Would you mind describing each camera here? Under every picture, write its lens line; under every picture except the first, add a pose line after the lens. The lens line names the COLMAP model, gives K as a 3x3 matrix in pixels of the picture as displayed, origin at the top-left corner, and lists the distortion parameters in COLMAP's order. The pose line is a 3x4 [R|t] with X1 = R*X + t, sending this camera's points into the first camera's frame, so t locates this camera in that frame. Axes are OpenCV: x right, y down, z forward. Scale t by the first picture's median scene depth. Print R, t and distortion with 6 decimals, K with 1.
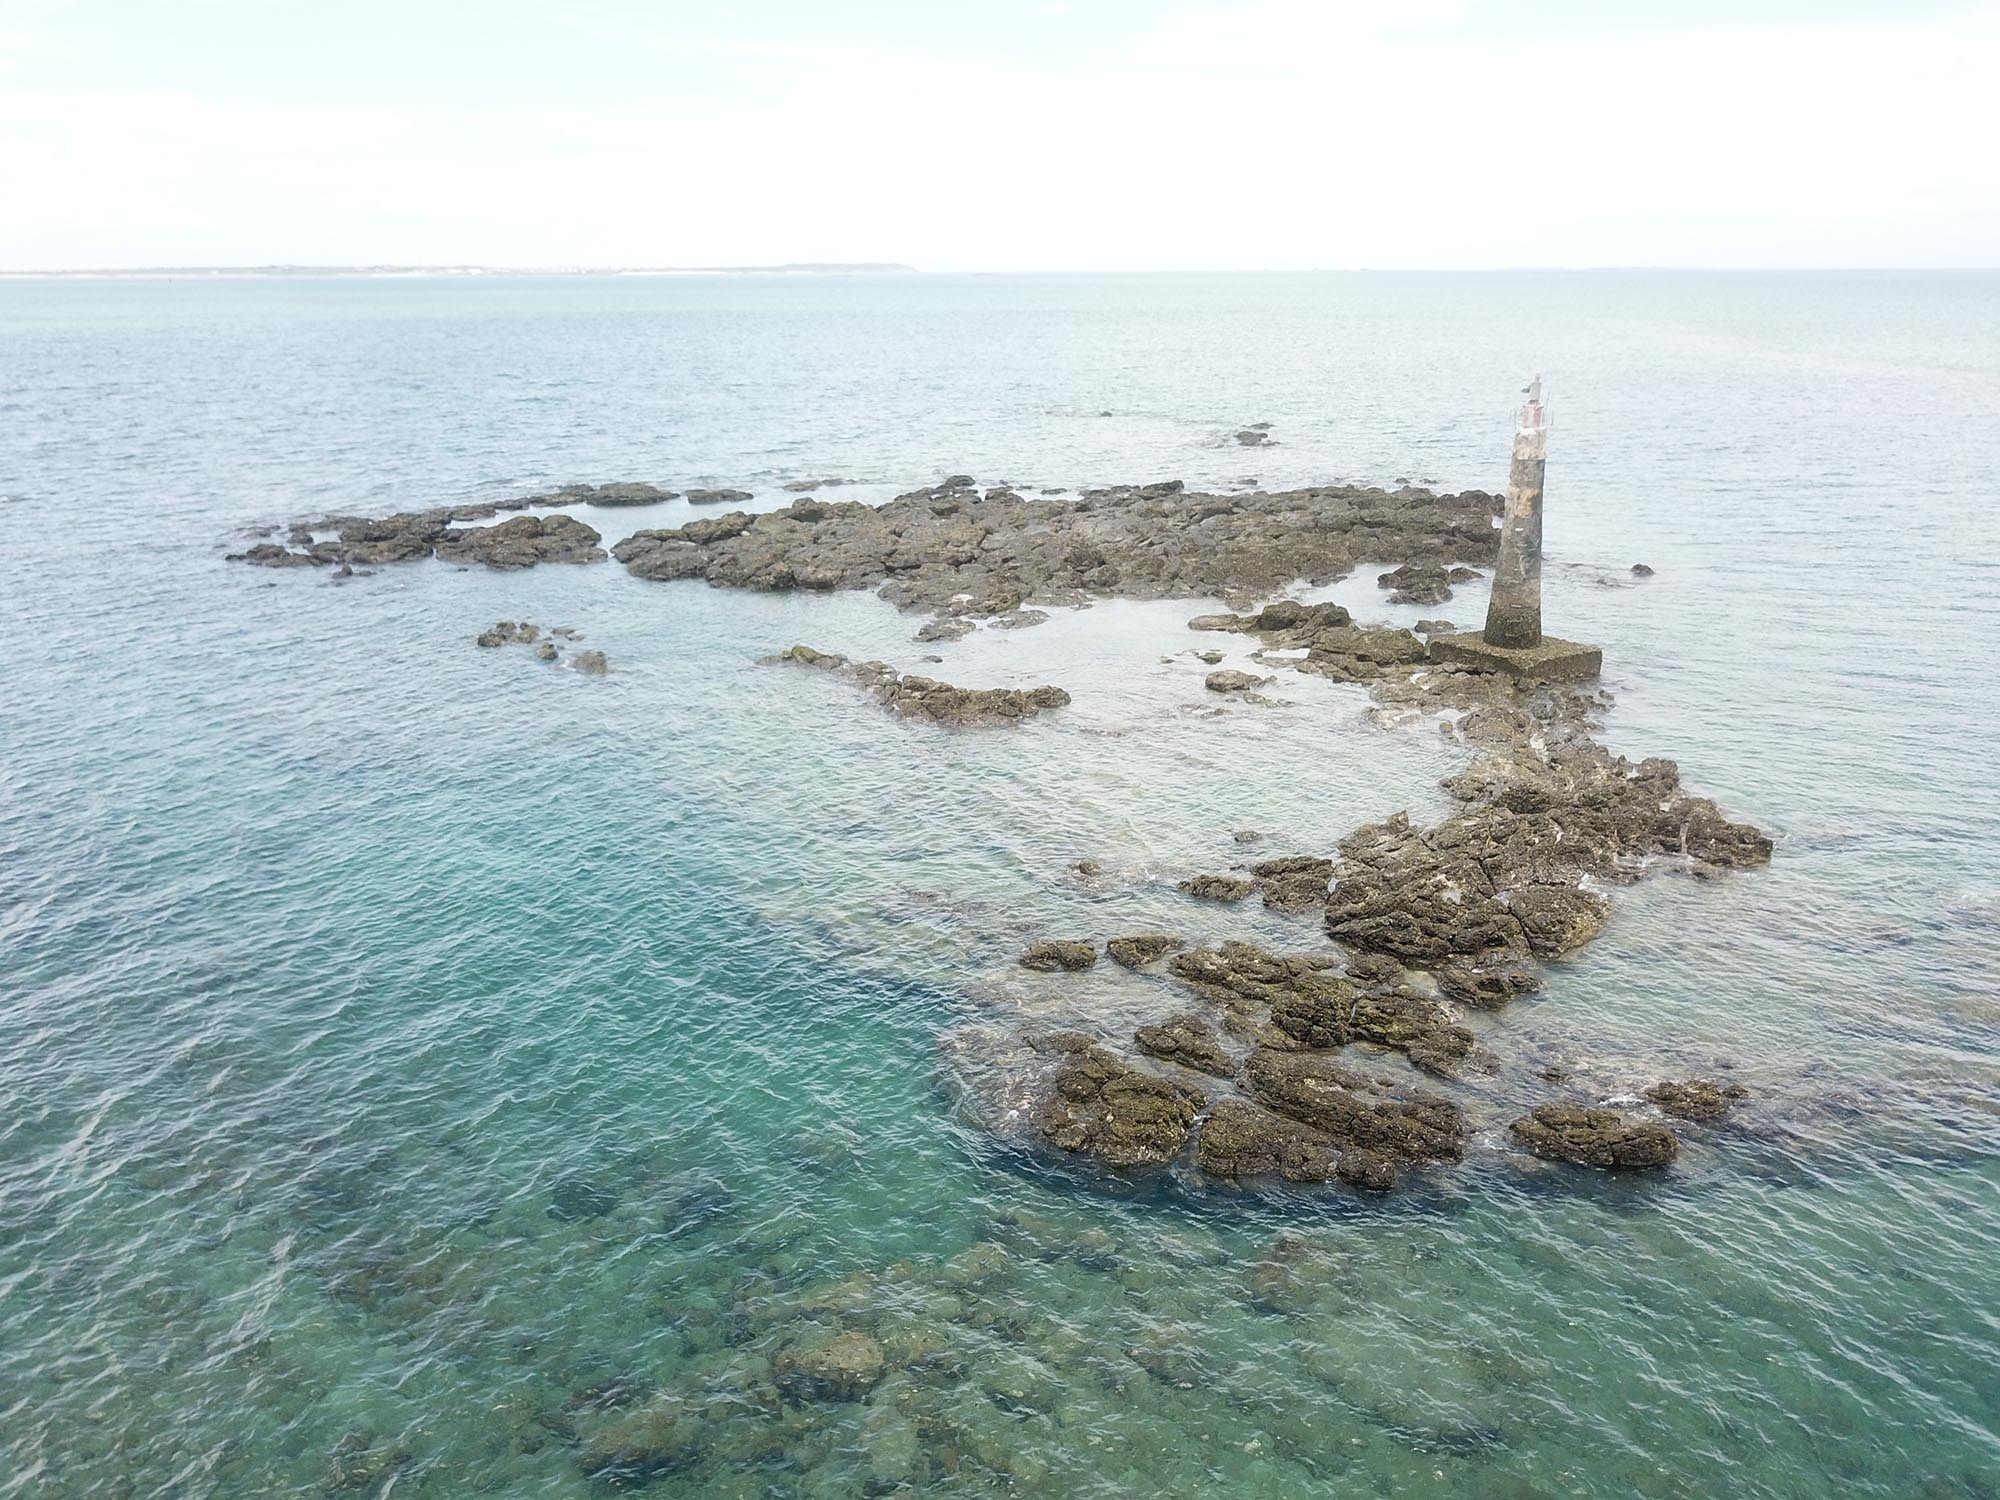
lens RADIAL K [[1554.9, 0, 1000.2], [0, 1554.9, 738.5], [0, 0, 1]] dist [-0.025912, 0.038025]
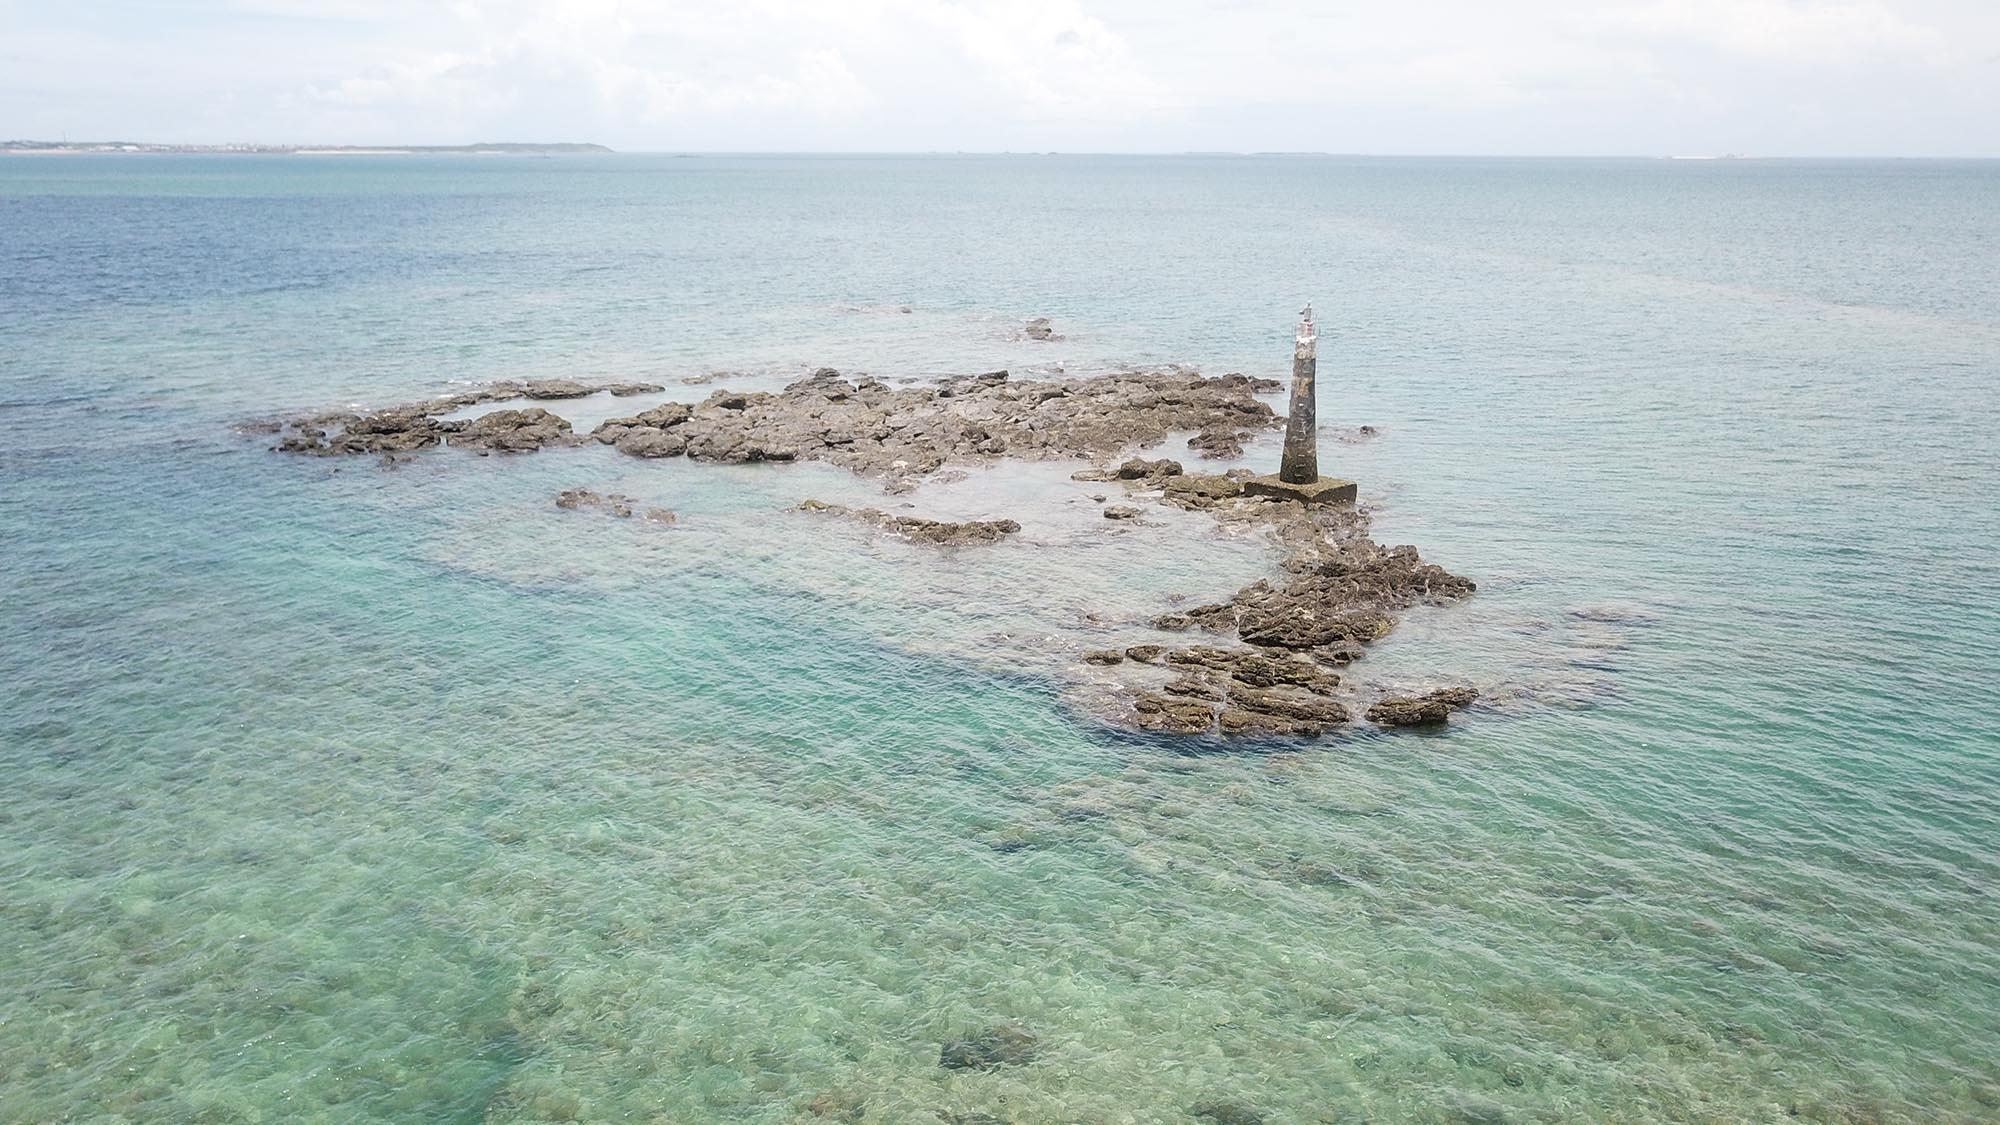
lens RADIAL K [[1532.4, 0, 1001.3], [0, 1532.4, 568.2], [0, 0, 1]] dist [0.012611, -0.020182]
pose [[0.982014, -0.041266, 0.184243, -0.228067], [0.046564, 0.998614, -0.024524, 0.045636], [-0.182976, 0.032662, 0.982575, -0.397000]]
